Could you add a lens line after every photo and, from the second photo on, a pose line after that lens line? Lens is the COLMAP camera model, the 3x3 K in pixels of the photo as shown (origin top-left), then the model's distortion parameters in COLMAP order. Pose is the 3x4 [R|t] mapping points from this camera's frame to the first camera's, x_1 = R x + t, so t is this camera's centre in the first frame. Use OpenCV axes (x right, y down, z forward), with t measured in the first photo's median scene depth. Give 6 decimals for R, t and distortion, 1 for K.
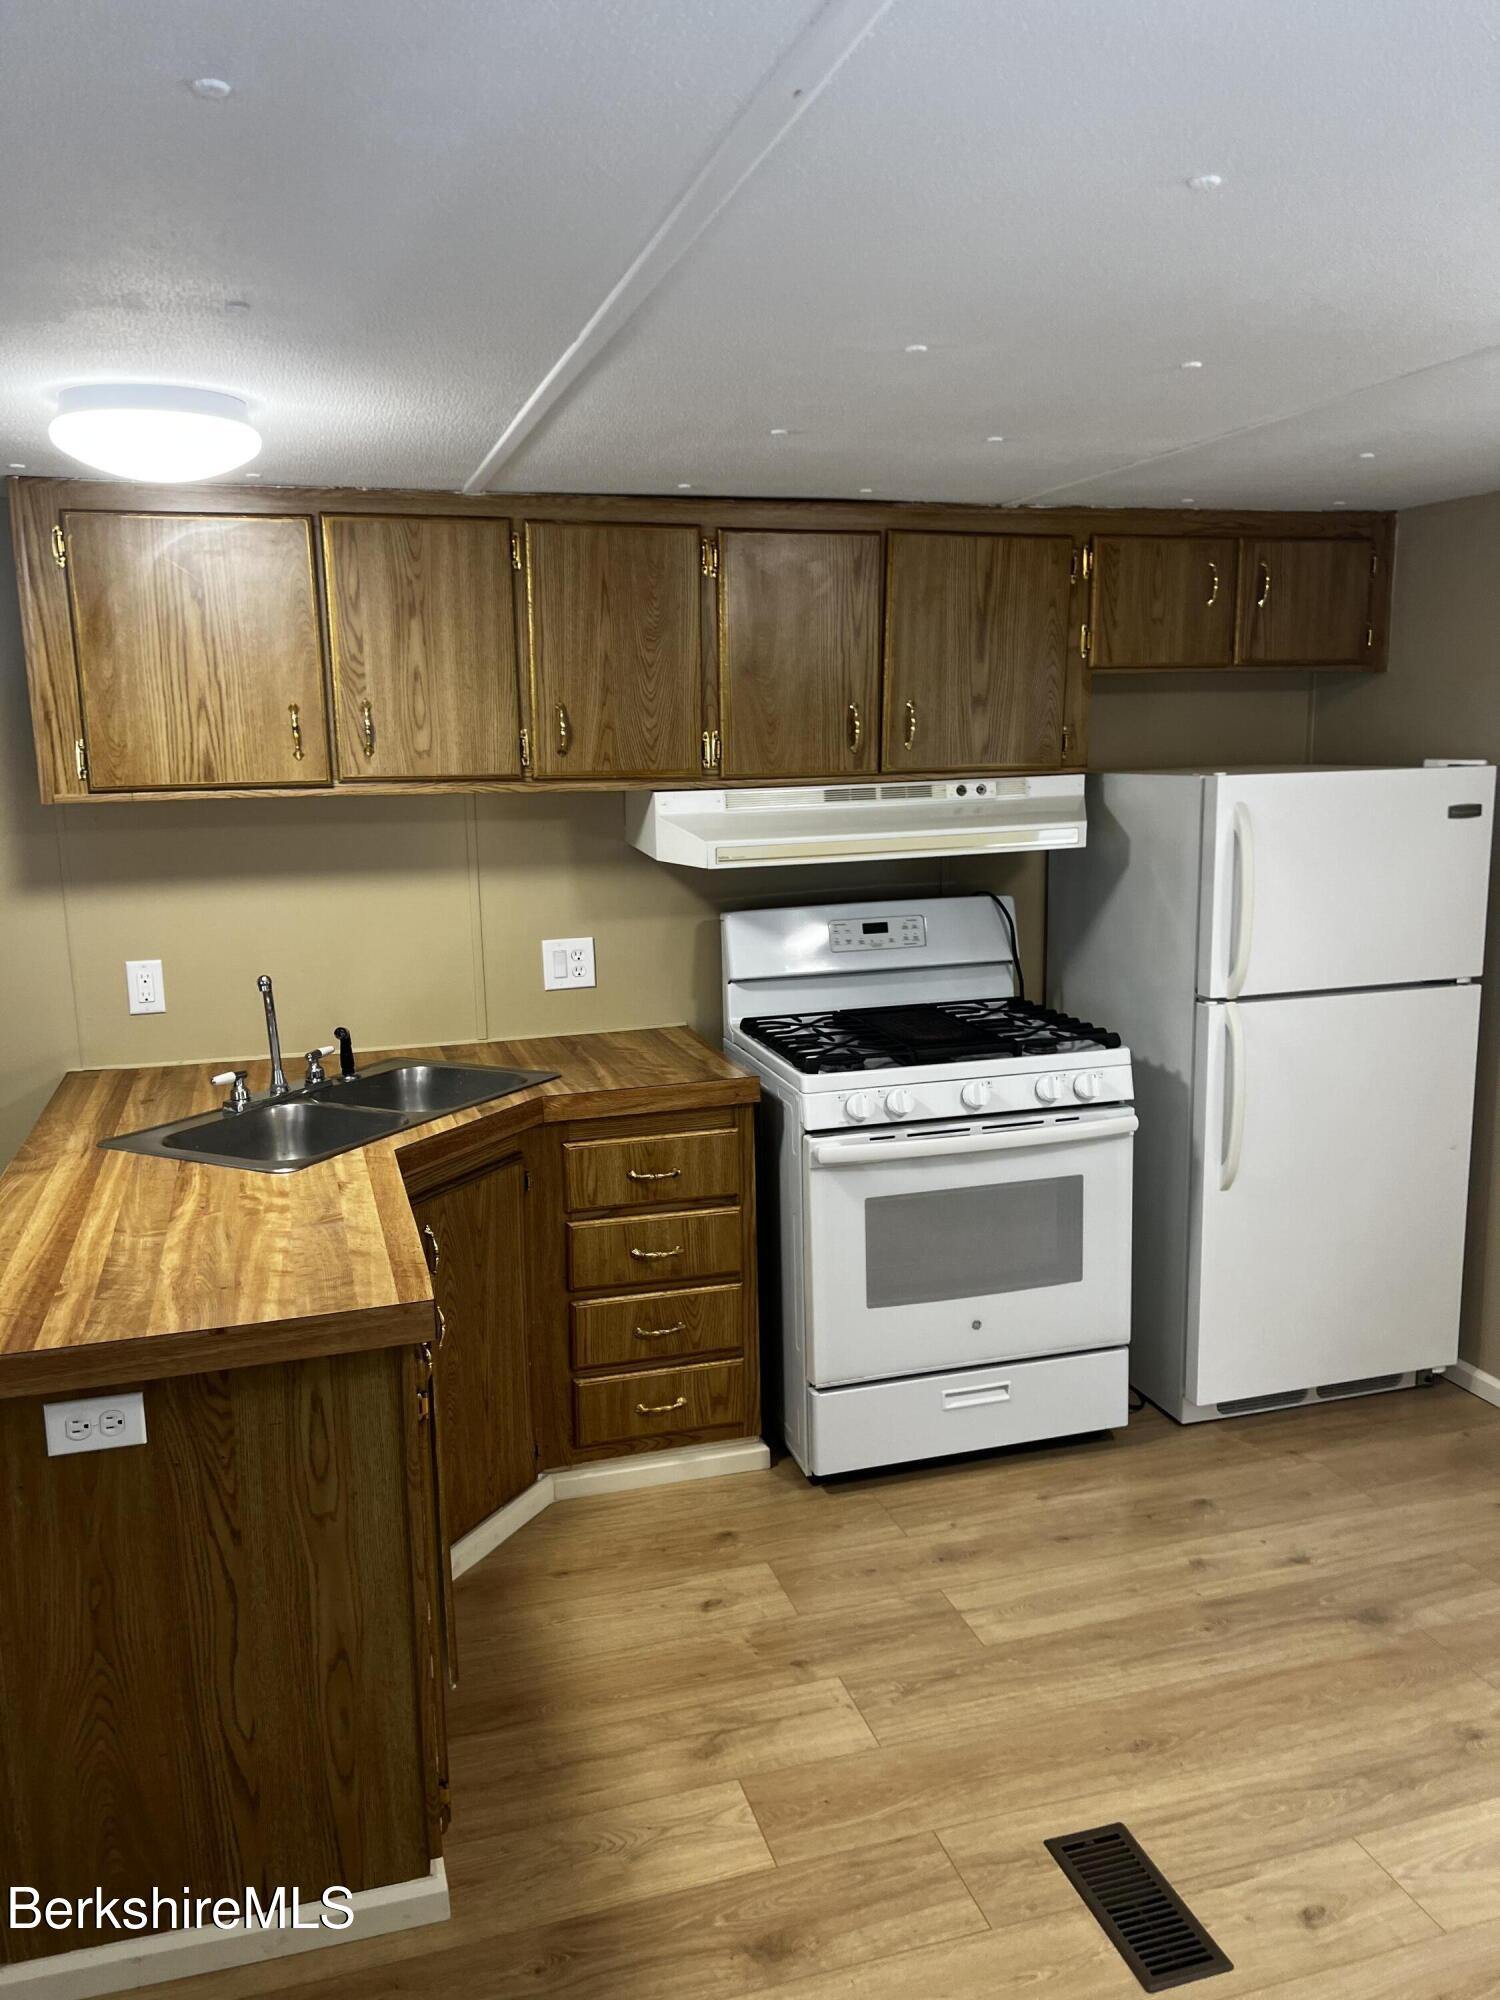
lens RADIAL K [[1497.4, 0, 740.4], [0, 1497.4, 1000.4], [0, 0, 1]] dist [0.045788, -0.053285]
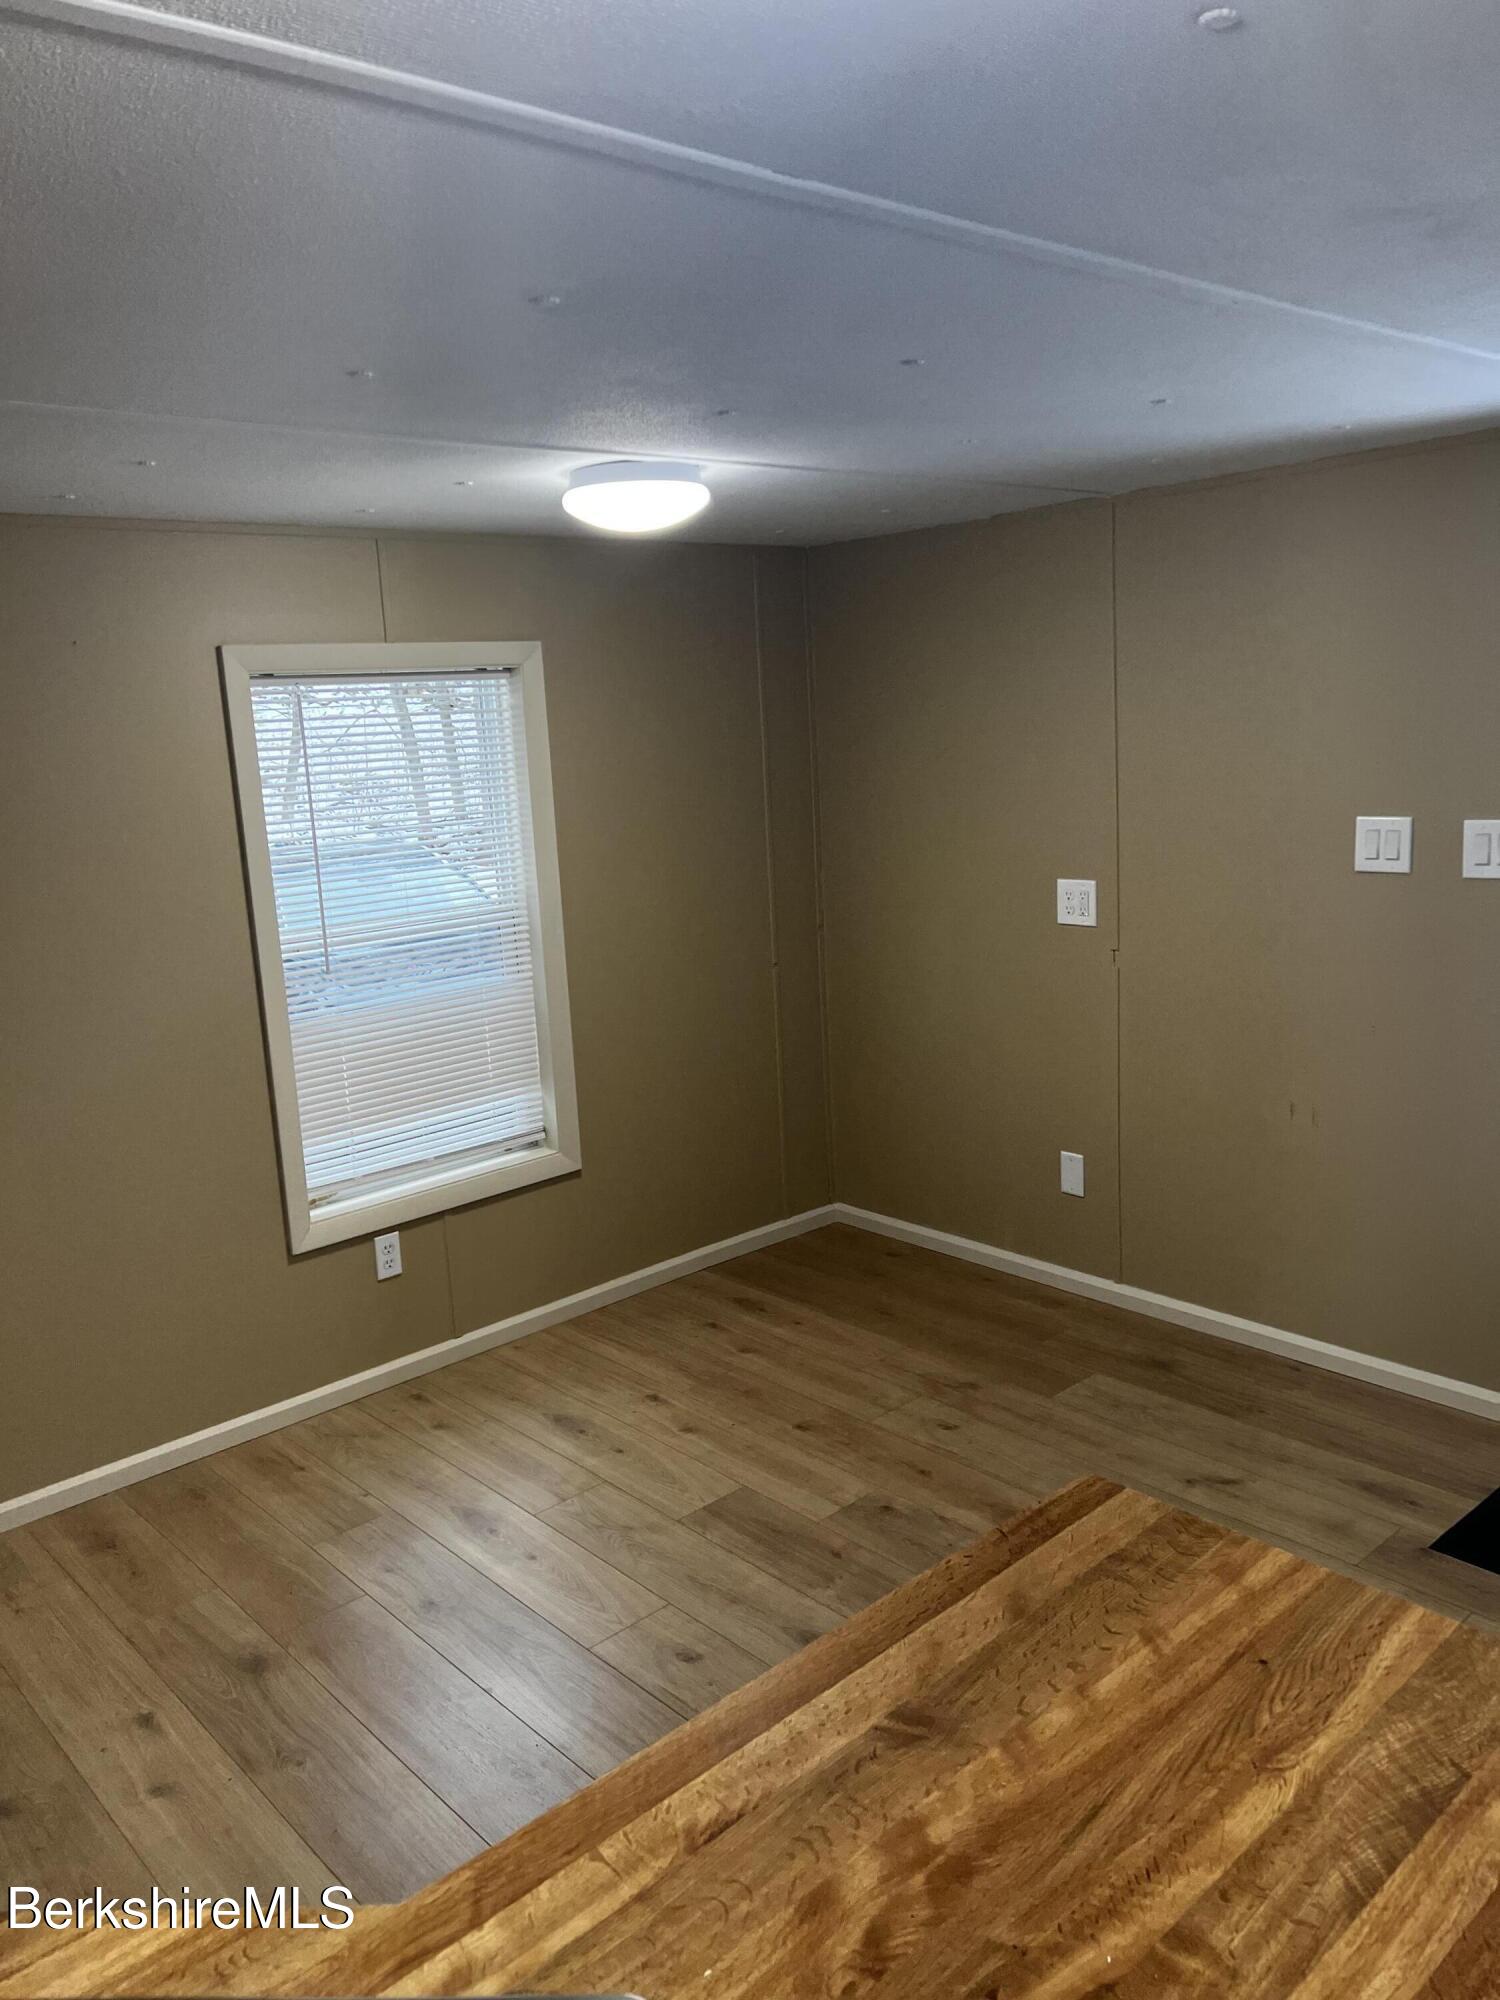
lens RADIAL K [[1497.4, 0, 740.4], [0, 1497.4, 1000.4], [0, 0, 1]] dist [0.045788, -0.053285]
pose [[-0.422751, -0.131068, 0.896718, -0.682030], [0.228922, 0.941952, 0.245603, -0.212931], [-0.876856, 0.309107, -0.368207, 1.205229]]
